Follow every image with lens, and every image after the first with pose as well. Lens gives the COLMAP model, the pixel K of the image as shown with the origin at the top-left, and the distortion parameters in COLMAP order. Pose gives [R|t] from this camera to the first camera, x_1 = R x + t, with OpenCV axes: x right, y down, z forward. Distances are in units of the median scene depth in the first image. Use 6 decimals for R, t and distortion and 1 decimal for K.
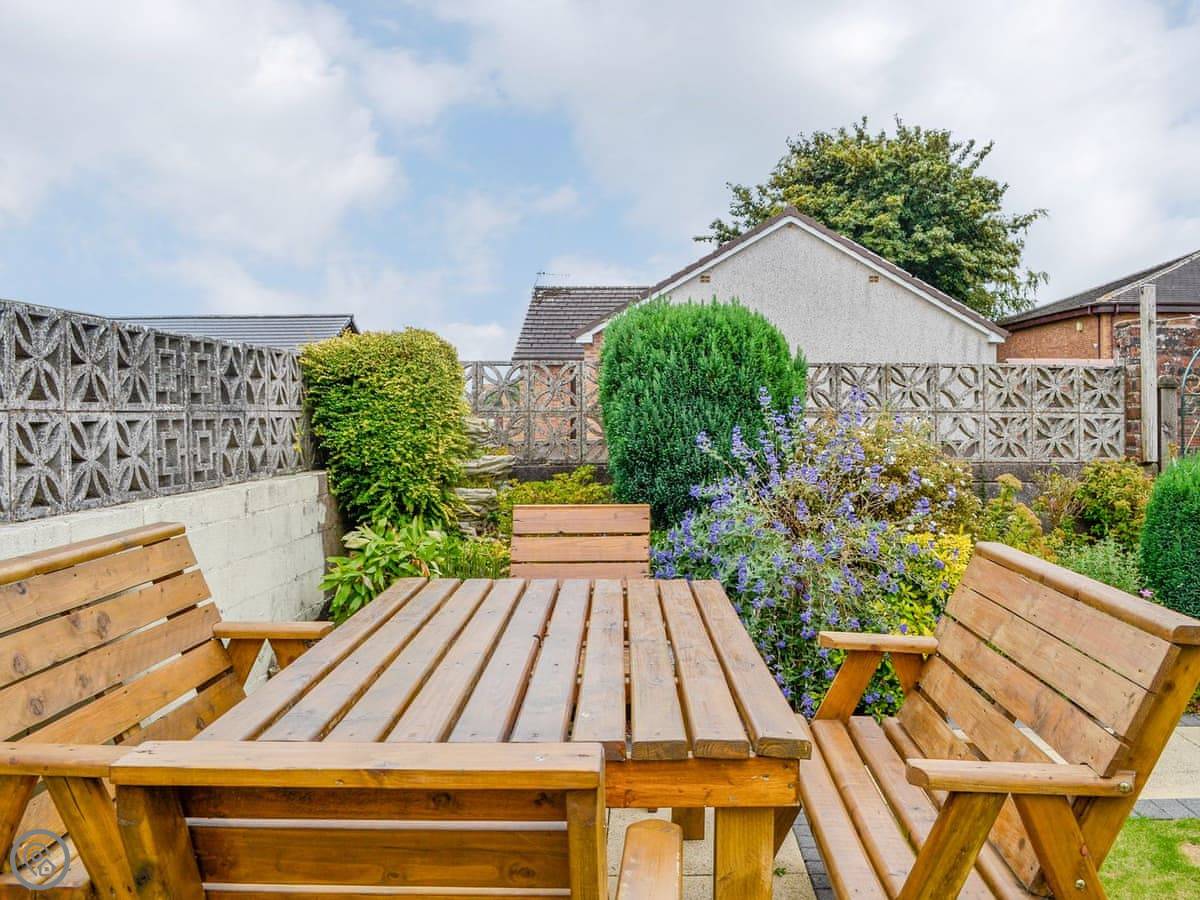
lens RADIAL K [[975.9, 0, 600.2], [0, 975.9, 415.9], [0, 0, 1]] dist [-0.089374, 0.001409]
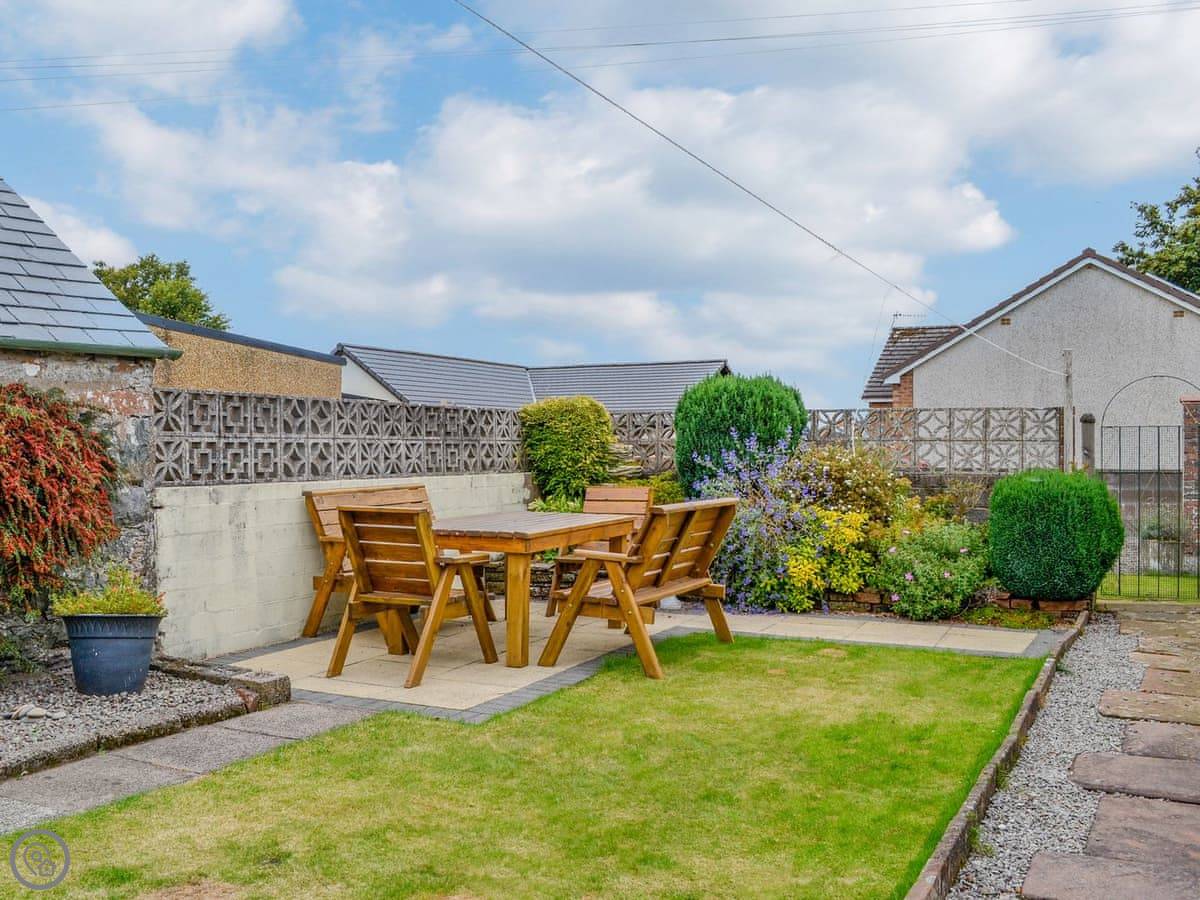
lens RADIAL K [[1025.2, 0, 597.0], [0, 1025.2, 447.7], [0, 0, 1]] dist [-0.082096, 0.007748]
pose [[0.900064, 0.000490, -0.435758, 0.734284], [-0.002485, 0.999989, -0.004010, 0.017128], [0.435751, 0.004692, 0.900055, -0.782532]]
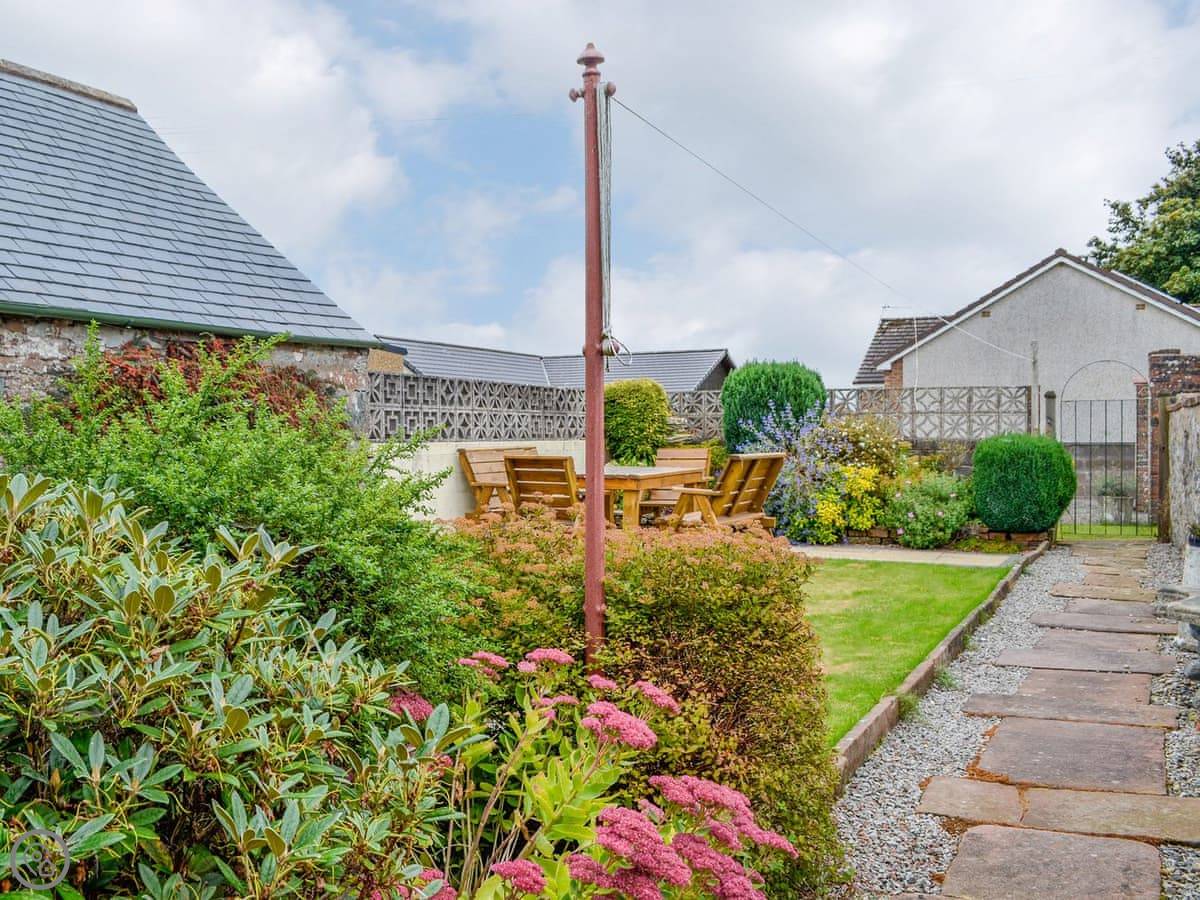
lens RADIAL K [[1014.5, 0, 569.5], [0, 1014.5, 449.2], [0, 0, 1]] dist [-0.079332, -0.004858]
pose [[0.895201, 0.003408, -0.445650, 0.771994], [0.000447, 0.999963, 0.008544, 0.060873], [0.445663, -0.007848, 0.895166, -1.303891]]
